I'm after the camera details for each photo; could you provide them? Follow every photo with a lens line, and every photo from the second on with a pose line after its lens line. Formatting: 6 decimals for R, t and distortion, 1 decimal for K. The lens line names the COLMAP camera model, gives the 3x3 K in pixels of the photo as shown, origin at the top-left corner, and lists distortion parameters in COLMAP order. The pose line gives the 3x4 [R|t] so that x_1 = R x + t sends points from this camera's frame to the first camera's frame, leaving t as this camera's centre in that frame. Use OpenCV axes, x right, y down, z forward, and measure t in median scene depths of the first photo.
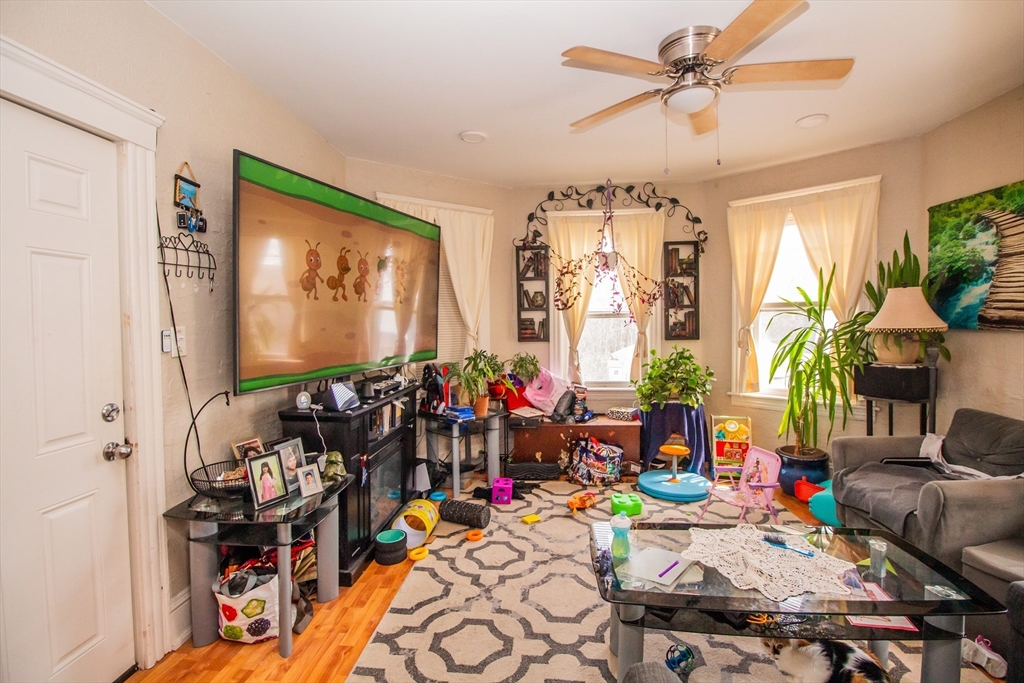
lens RADIAL K [[473.9, 0, 515.2], [0, 473.9, 334.5], [0, 0, 1]] dist [0.000936, -0.014063]
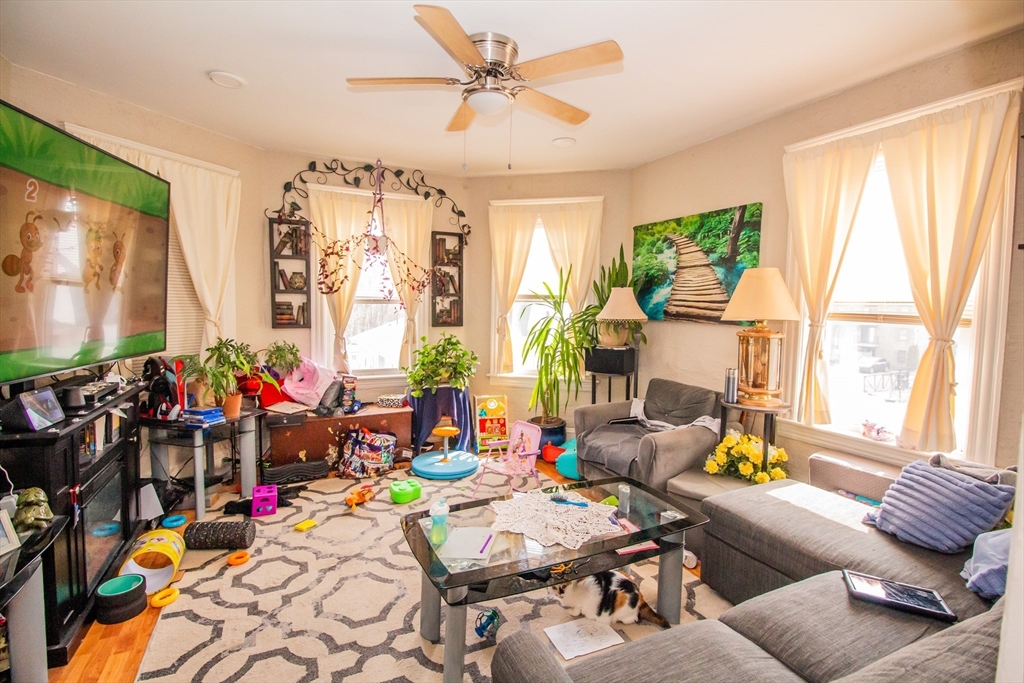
lens RADIAL K [[473.9, 0, 515.2], [0, 473.9, 334.5], [0, 0, 1]] dist [0.000936, -0.014063]
pose [[0.855468, -0.007864, 0.517796, -0.077581], [-0.009960, 0.999450, 0.031635, -0.006774], [-0.517760, -0.032220, 0.854919, 0.026593]]
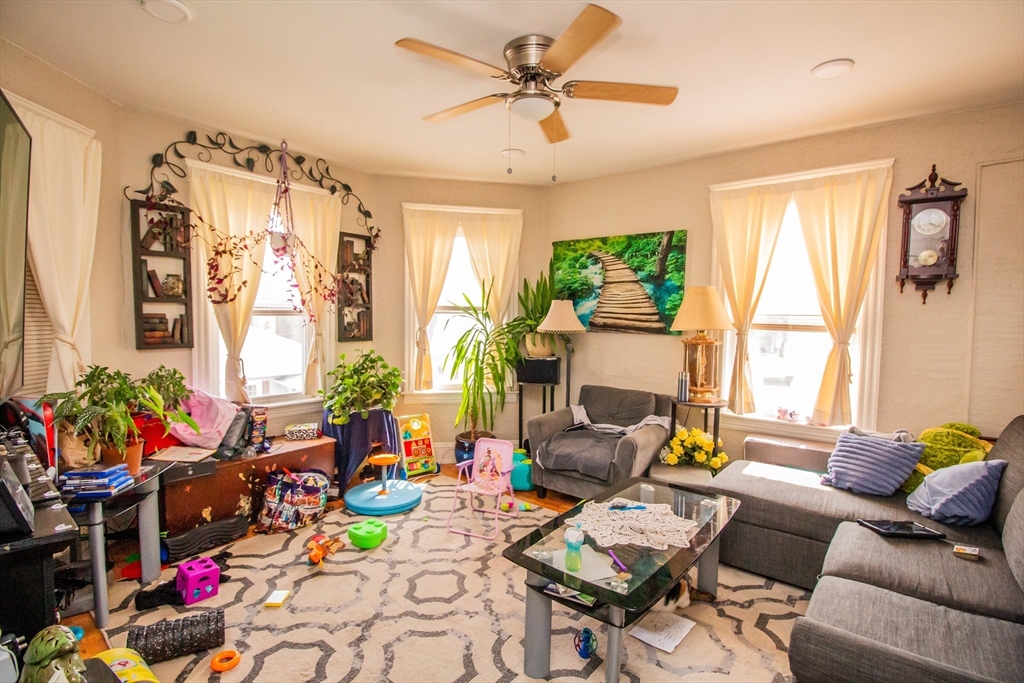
lens RADIAL K [[482.5, 0, 514.4], [0, 482.5, 344.6], [0, 0, 1]] dist [0.002044, -0.015455]
pose [[0.554671, -0.028012, 0.831598, -0.312913], [0.004232, 0.999515, 0.030846, -0.012082], [-0.832059, -0.013590, 0.554521, 0.265082]]
